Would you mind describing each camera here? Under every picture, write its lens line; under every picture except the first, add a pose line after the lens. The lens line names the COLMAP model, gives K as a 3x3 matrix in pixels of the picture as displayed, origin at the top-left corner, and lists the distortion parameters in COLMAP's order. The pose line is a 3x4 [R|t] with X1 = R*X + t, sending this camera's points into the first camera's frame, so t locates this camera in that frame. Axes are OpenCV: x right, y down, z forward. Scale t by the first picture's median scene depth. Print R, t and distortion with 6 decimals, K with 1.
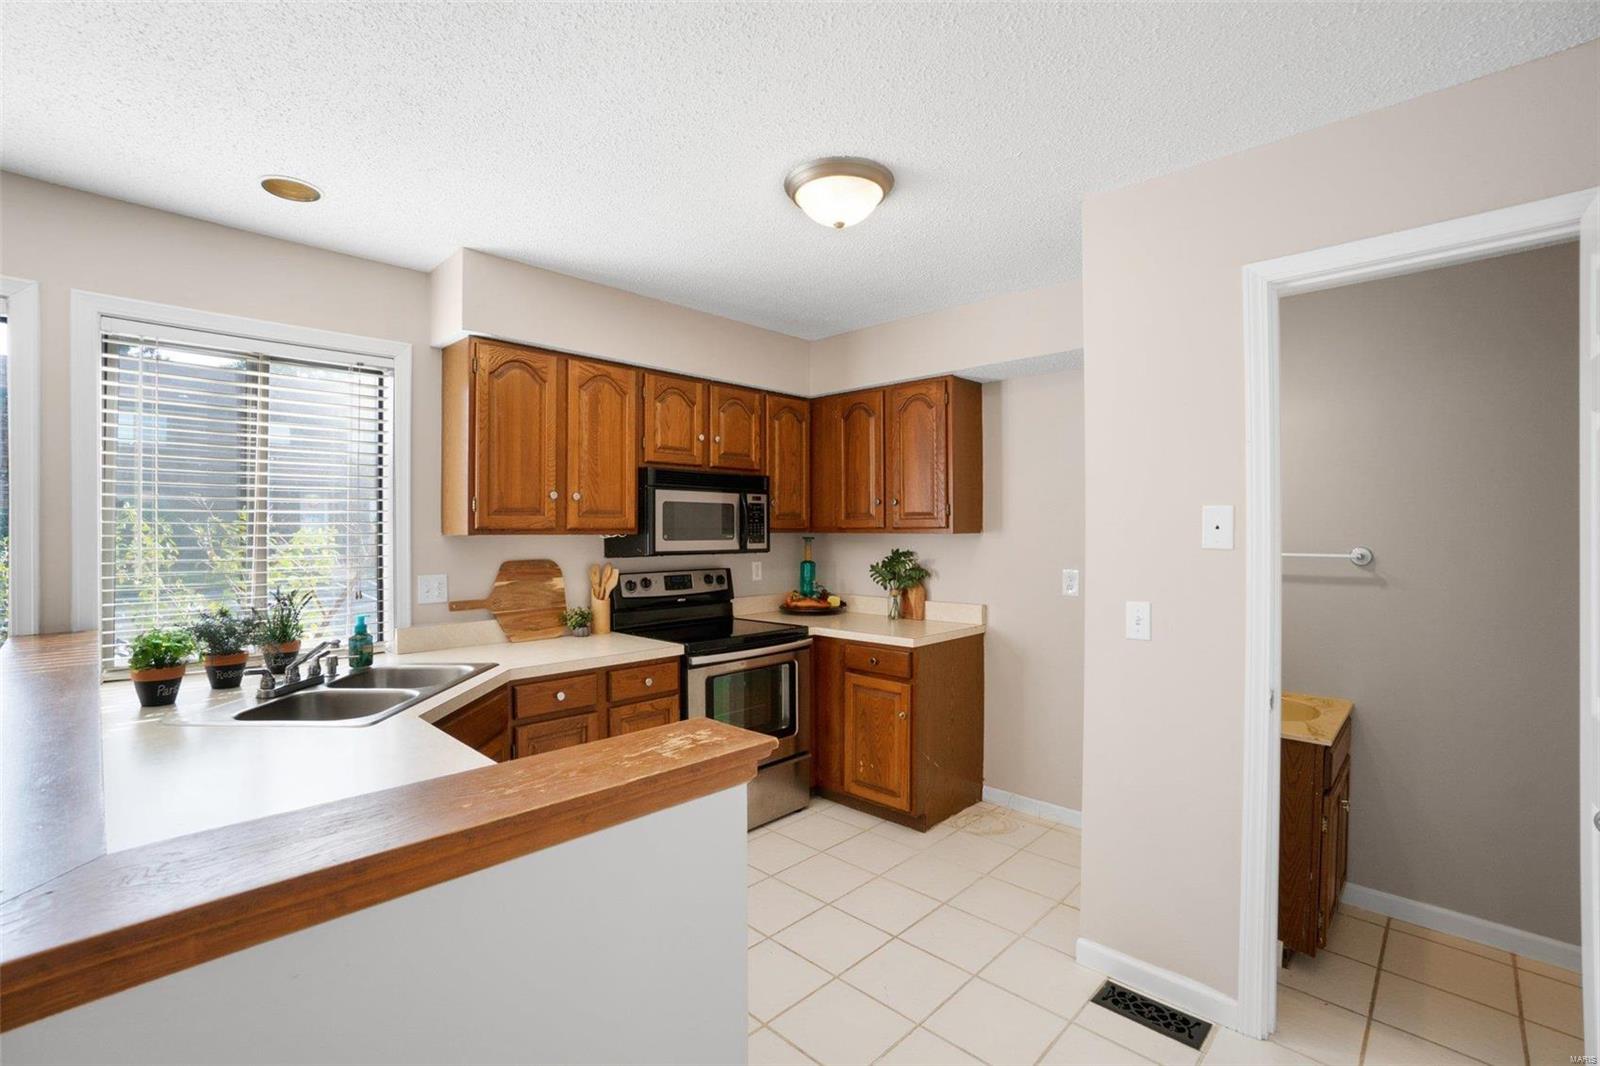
lens RADIAL K [[704.6, 0, 800.0], [0, 704.6, 533.0], [0, 0, 1]] dist [-0.067040, 0.026750]
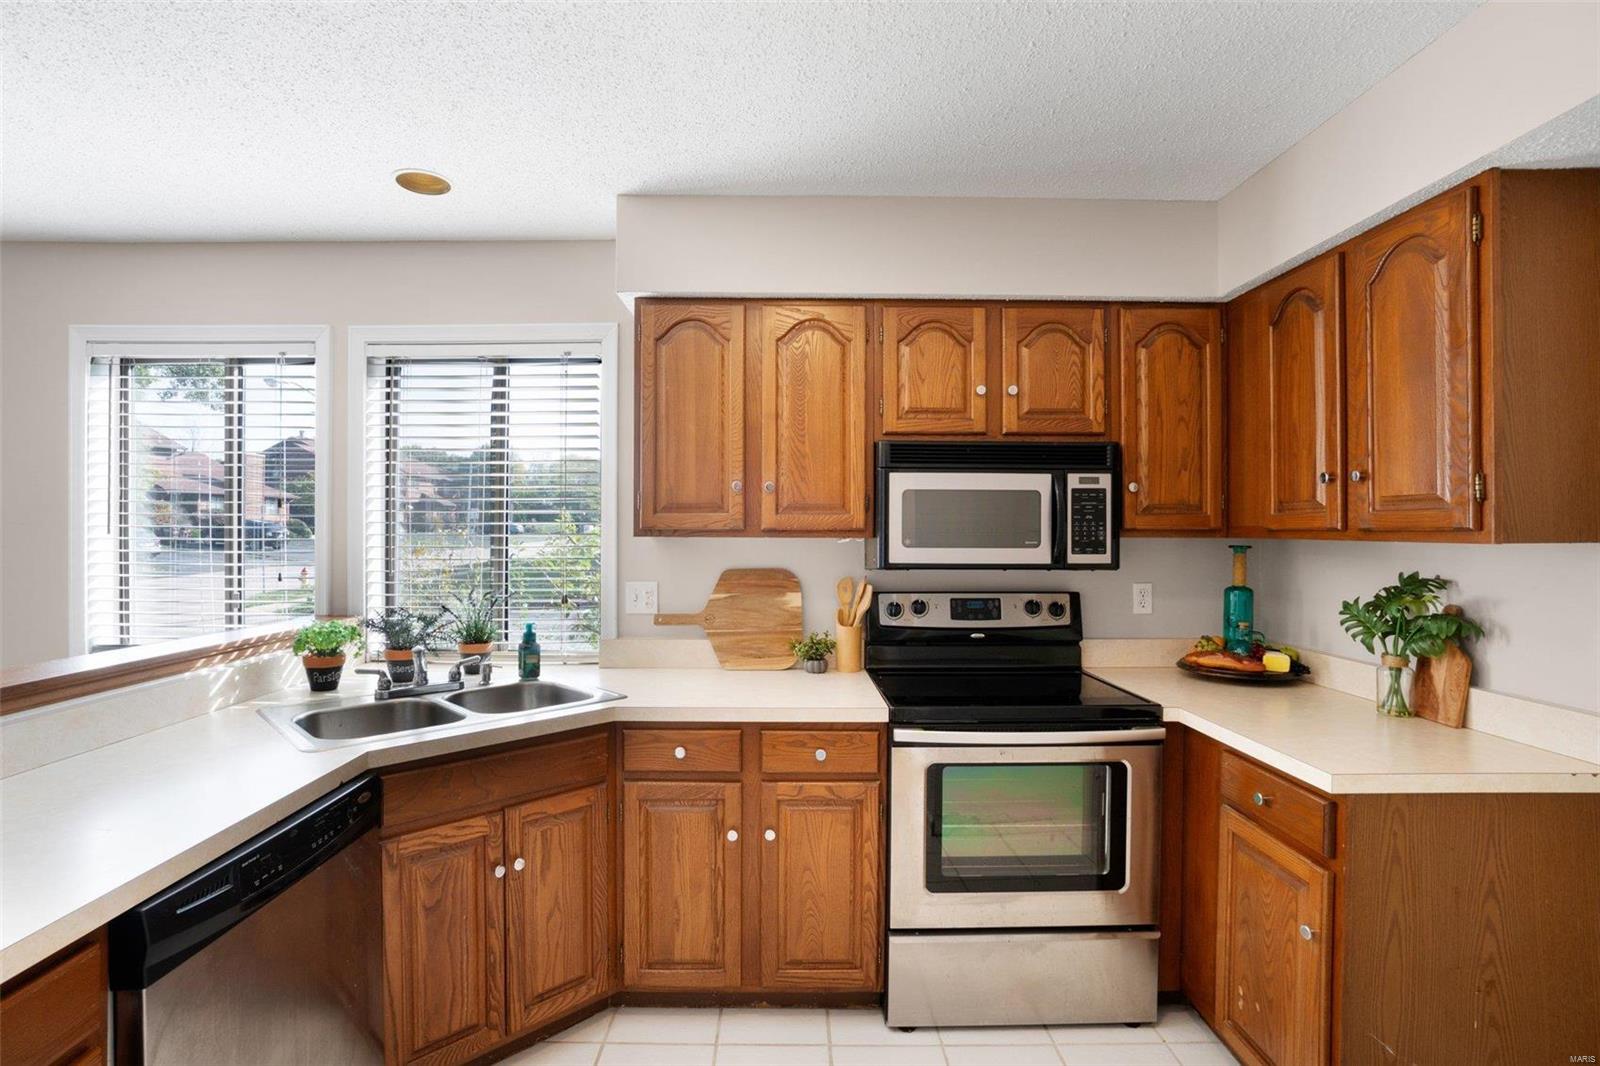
lens RADIAL K [[758.4, 0, 800.0], [0, 758.4, 533.0], [0, 0, 1]] dist [-0.051178, 0.020965]
pose [[0.699036, 0.005581, -0.715064, 0.243245], [-0.006710, 0.999977, 0.001246, -0.003221], [0.715055, 0.003927, 0.699058, 0.390331]]
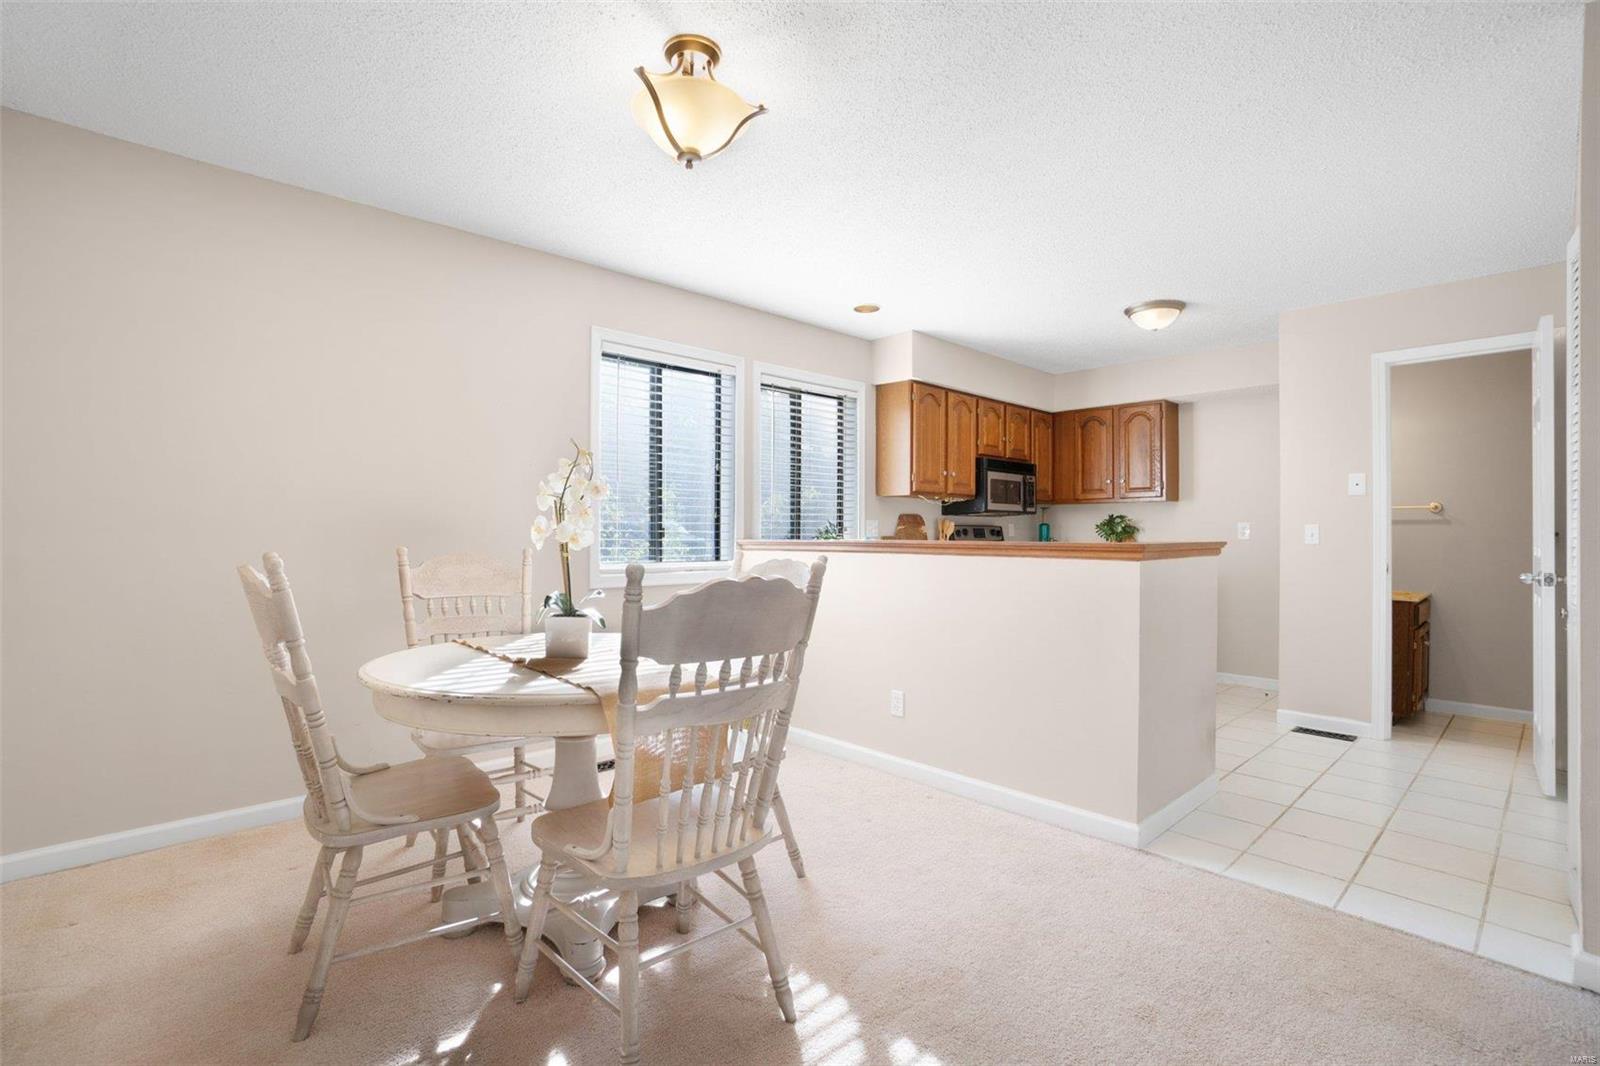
lens RADIAL K [[721.3, 0, 800.0], [0, 721.3, 533.0], [0, 0, 1]] dist [-0.072412, 0.029142]
pose [[0.998133, 0.002557, -0.061022, -0.496541], [-0.002916, 0.999979, -0.005801, 0.084655], [0.061006, 0.005968, 0.998120, -0.624096]]
